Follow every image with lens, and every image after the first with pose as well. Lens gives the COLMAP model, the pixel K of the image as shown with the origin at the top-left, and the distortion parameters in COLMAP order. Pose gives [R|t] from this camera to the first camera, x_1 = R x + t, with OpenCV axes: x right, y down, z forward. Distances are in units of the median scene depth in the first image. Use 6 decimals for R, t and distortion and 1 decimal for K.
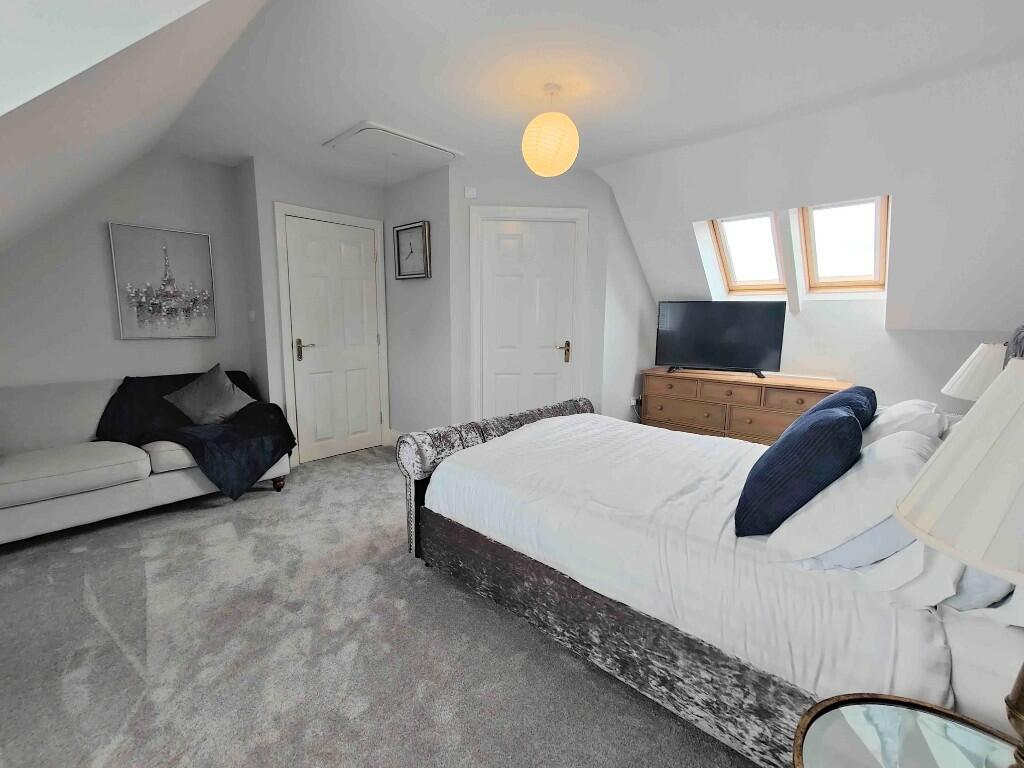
lens RADIAL K [[448.5, 0, 510.3], [0, 448.5, 380.2], [0, 0, 1]] dist [0.001923, 0.000535]
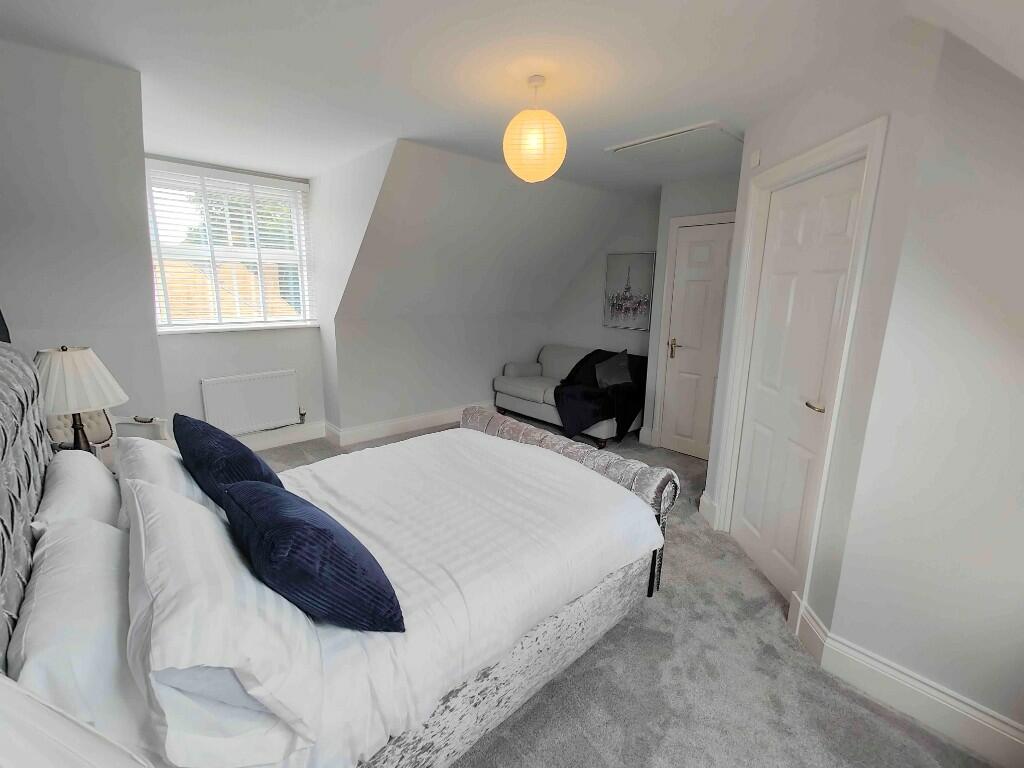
lens RADIAL K [[448.5, 0, 510.3], [0, 448.5, 380.2], [0, 0, 1]] dist [0.001923, 0.000535]
pose [[-0.053851, 0.186565, -0.980966, 0.729317], [-0.170012, 0.966335, 0.193115, -0.150869], [0.983970, 0.177175, -0.020320, 0.708604]]
